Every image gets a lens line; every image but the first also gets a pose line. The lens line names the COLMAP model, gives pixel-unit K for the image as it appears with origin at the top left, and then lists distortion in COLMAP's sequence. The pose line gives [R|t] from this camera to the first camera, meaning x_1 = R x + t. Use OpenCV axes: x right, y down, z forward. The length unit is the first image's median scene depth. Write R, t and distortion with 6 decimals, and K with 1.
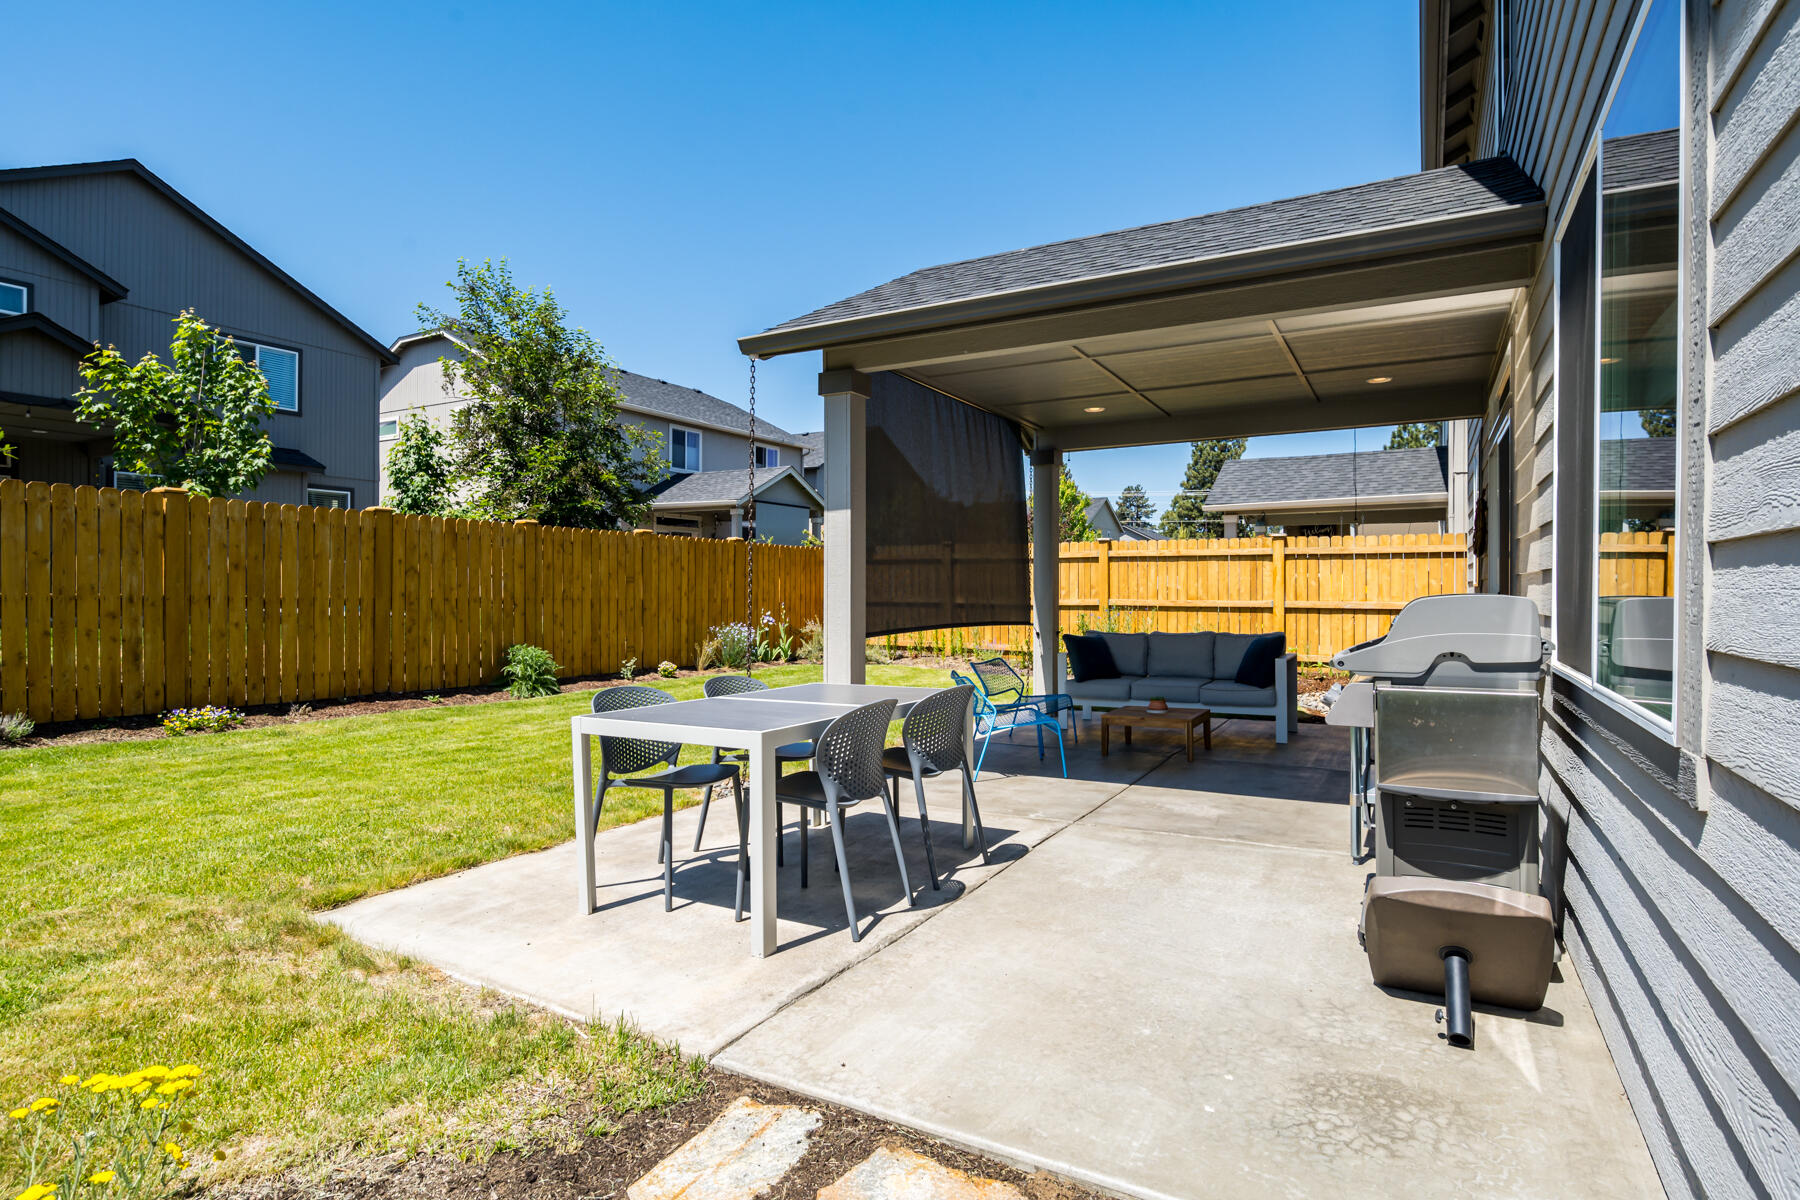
lens RADIAL K [[898.3, 0, 894.5], [0, 898.3, 598.2], [0, 0, 1]] dist [-0.015123, 0.004351]
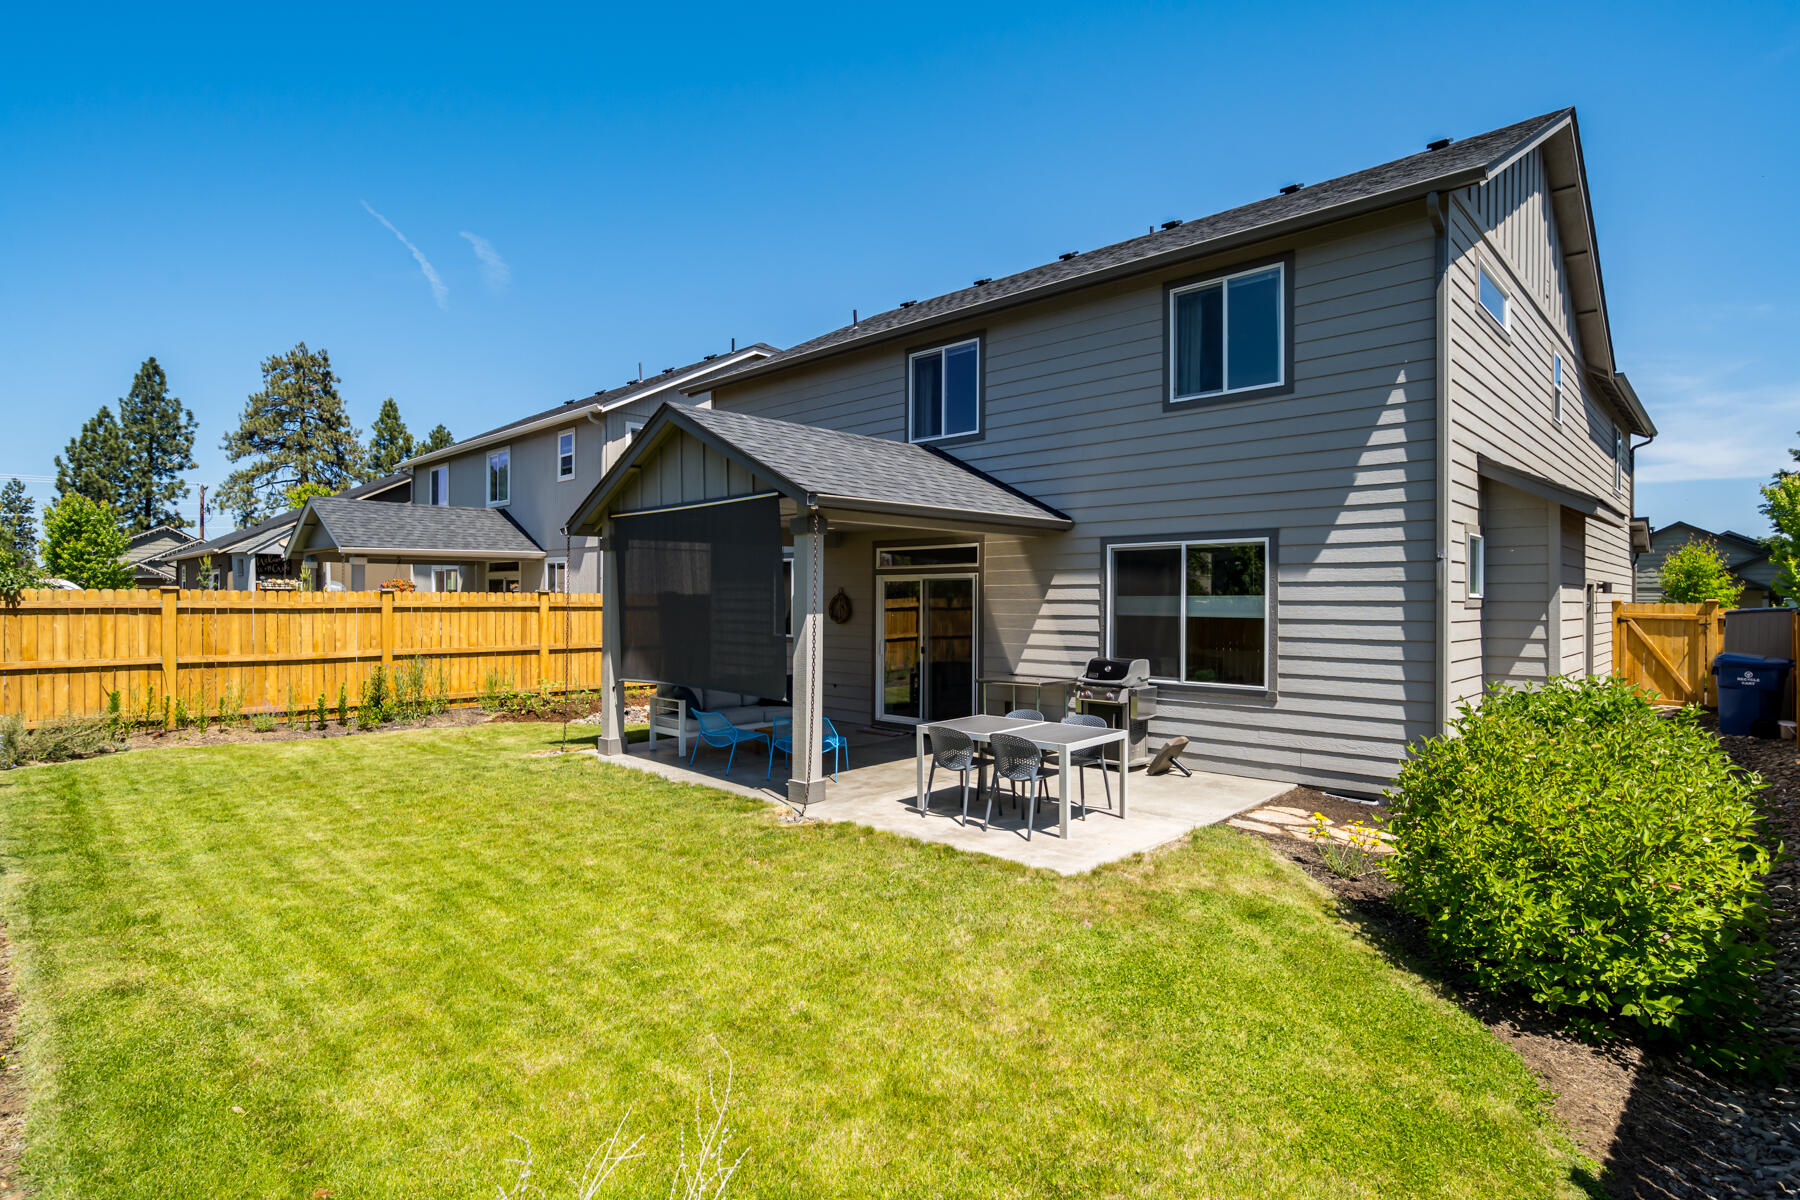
lens RADIAL K [[898.3, 0, 891.3], [0, 898.3, 600.9], [0, 0, 1]] dist [-0.015123, 0.004351]
pose [[0.229492, -0.003479, 0.973304, -0.659477], [0.010064, 0.999949, 0.001201, -0.053373], [-0.973259, 0.009520, 0.229515, 0.248615]]
